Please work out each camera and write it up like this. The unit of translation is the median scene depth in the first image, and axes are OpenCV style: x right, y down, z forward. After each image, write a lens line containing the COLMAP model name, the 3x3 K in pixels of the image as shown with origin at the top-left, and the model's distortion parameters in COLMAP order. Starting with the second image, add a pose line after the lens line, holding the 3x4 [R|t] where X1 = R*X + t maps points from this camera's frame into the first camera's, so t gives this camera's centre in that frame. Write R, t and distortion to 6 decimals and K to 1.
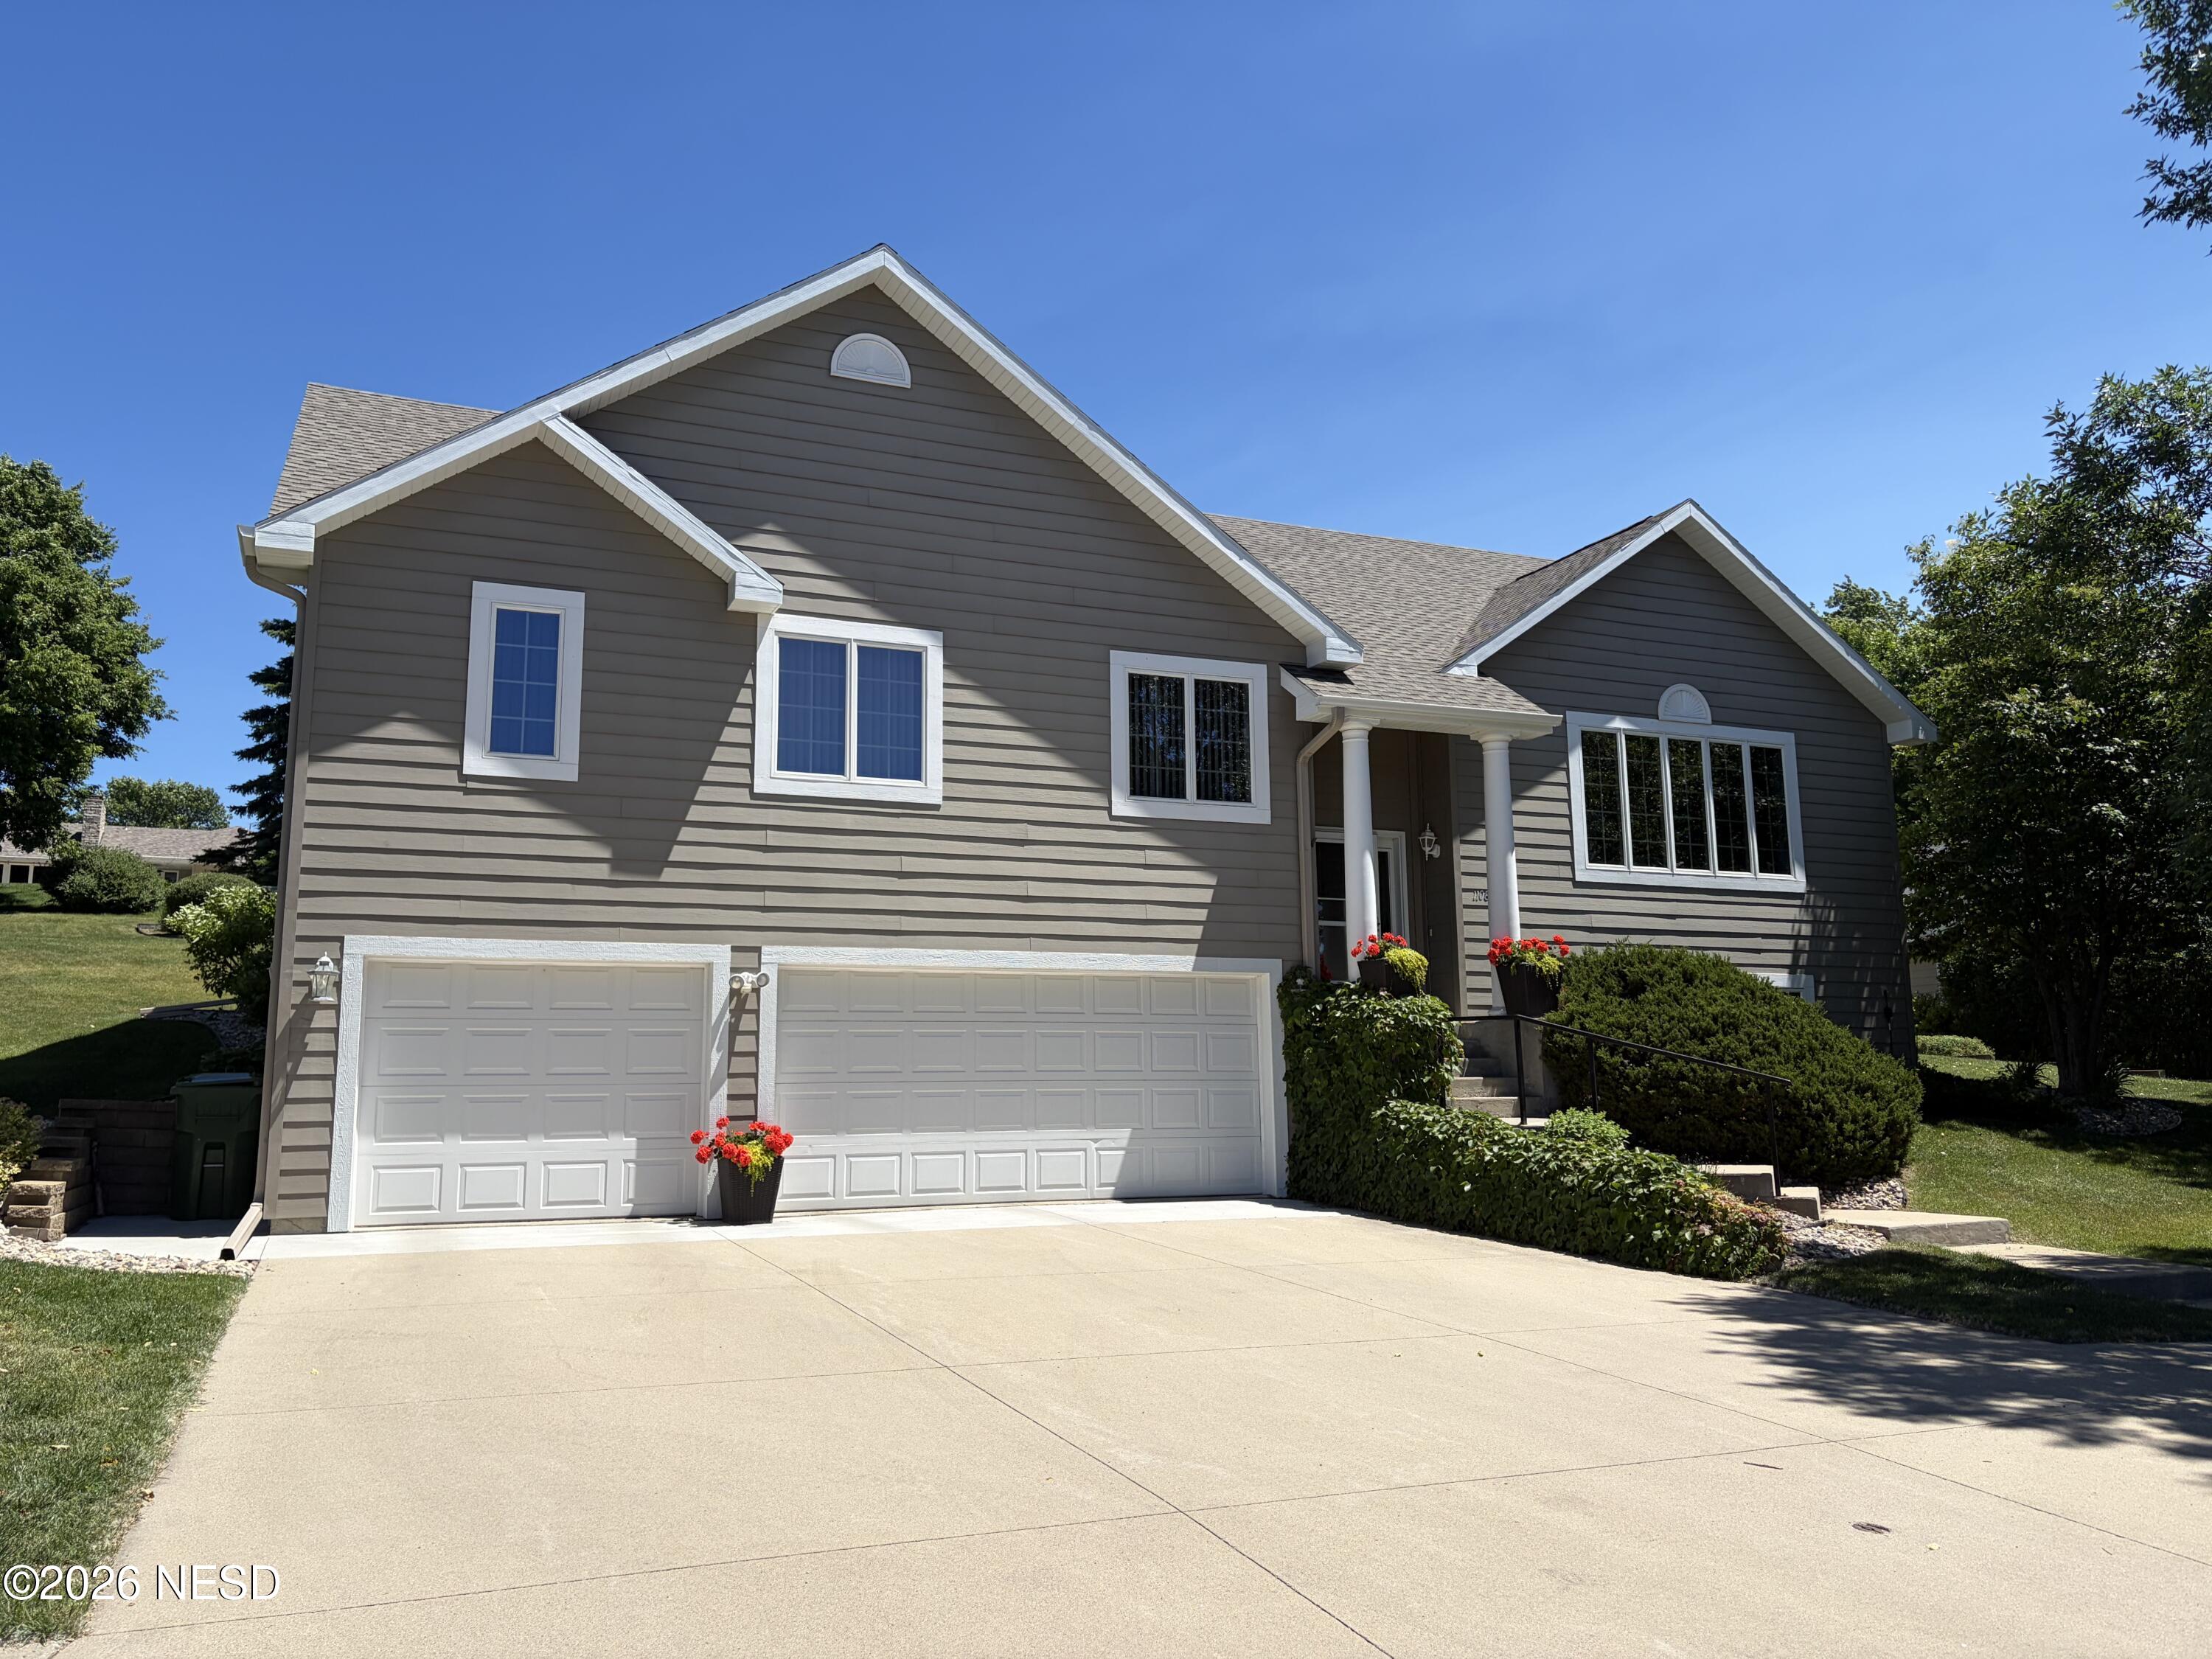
lens RADIAL K [[1663.3, 0, 1102.3], [0, 1663.3, 821.0], [0, 0, 1]] dist [0.037948, -0.036525]
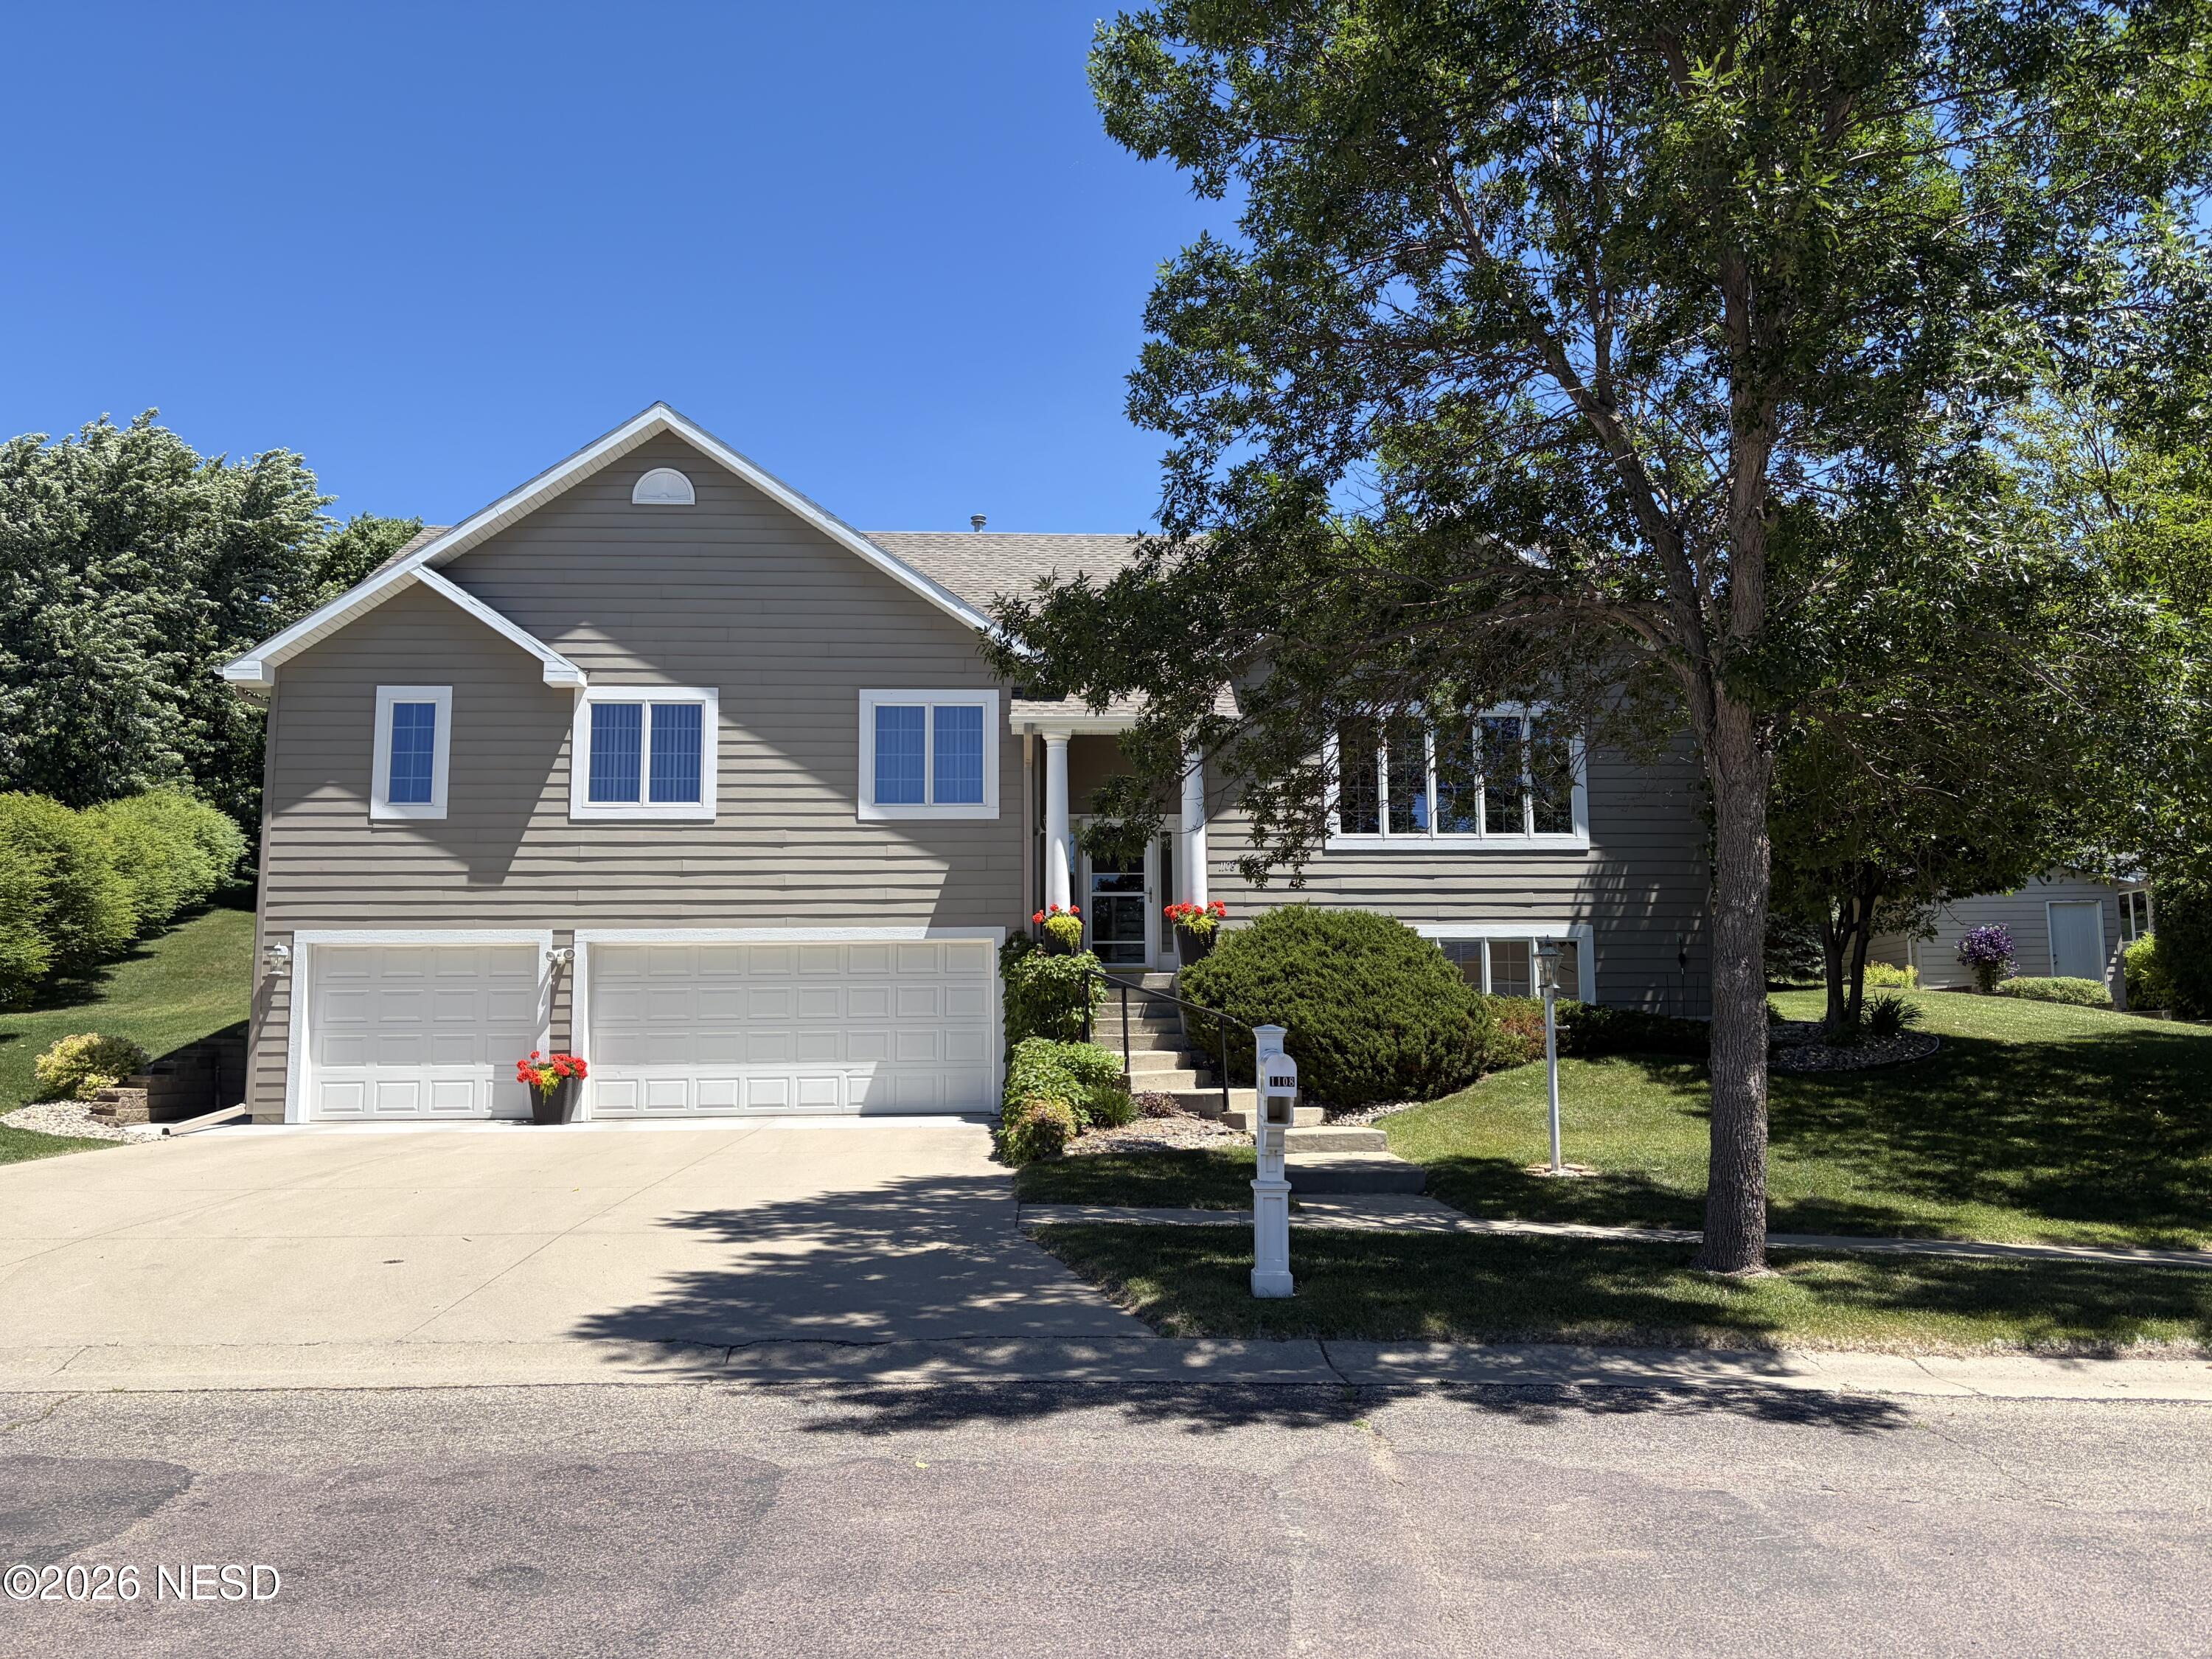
lens RADIAL K [[1663.3, 0, 1108.4], [0, 1663.3, 839.0], [0, 0, 1]] dist [0.037948, -0.036525]
pose [[0.938532, -0.044614, -0.342296, 0.669297], [0.055573, 0.998206, 0.022269, -0.006429], [0.340688, -0.039923, 0.939328, -0.149897]]
